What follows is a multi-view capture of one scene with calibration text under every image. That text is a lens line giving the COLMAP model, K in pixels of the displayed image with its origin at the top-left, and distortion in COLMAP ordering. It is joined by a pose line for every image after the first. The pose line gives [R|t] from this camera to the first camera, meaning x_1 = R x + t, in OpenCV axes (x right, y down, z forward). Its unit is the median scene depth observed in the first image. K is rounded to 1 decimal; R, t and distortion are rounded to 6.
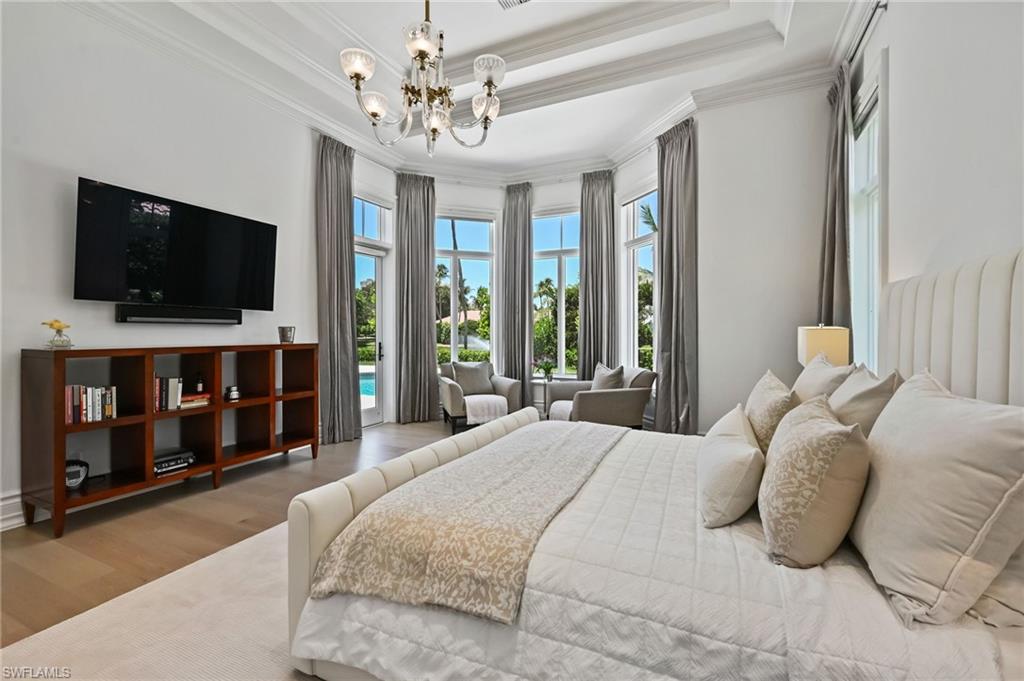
lens RADIAL K [[444.8, 0, 516.1], [0, 444.8, 334.4], [0, 0, 1]] dist [-0.002050, -0.000298]
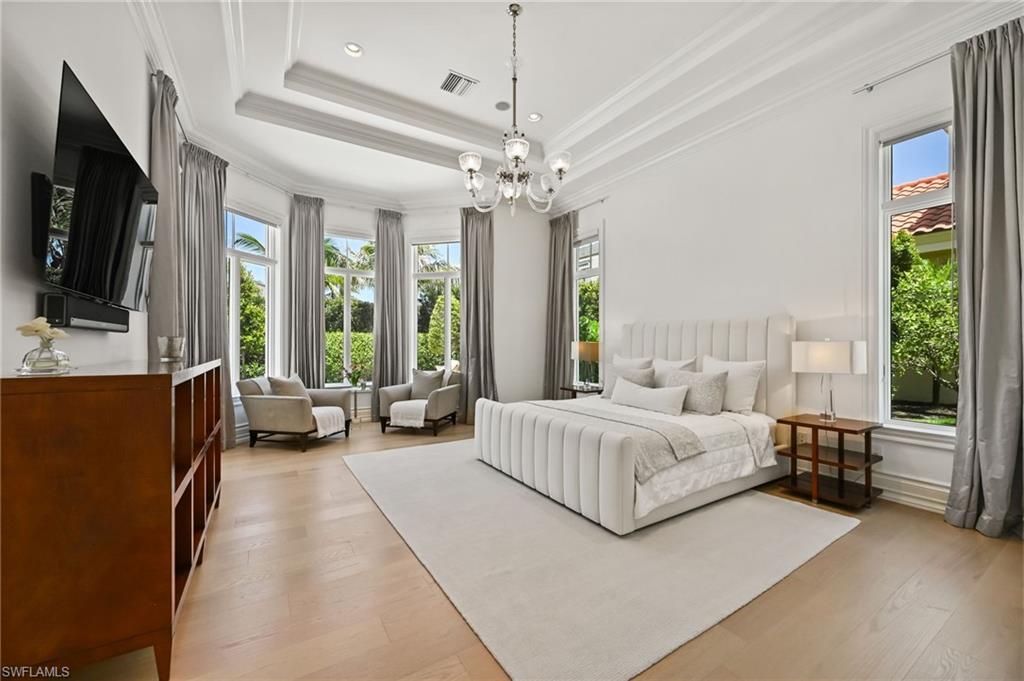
lens RADIAL K [[396.4, 0, 517.5], [0, 396.4, 345.5], [0, 0, 1]] dist [-0.006142, -0.000342]
pose [[0.539299, -0.003313, 0.842108, -0.541360], [0.004155, 0.999991, 0.001273, -0.000950], [-0.842104, 0.002812, 0.539307, 0.134202]]
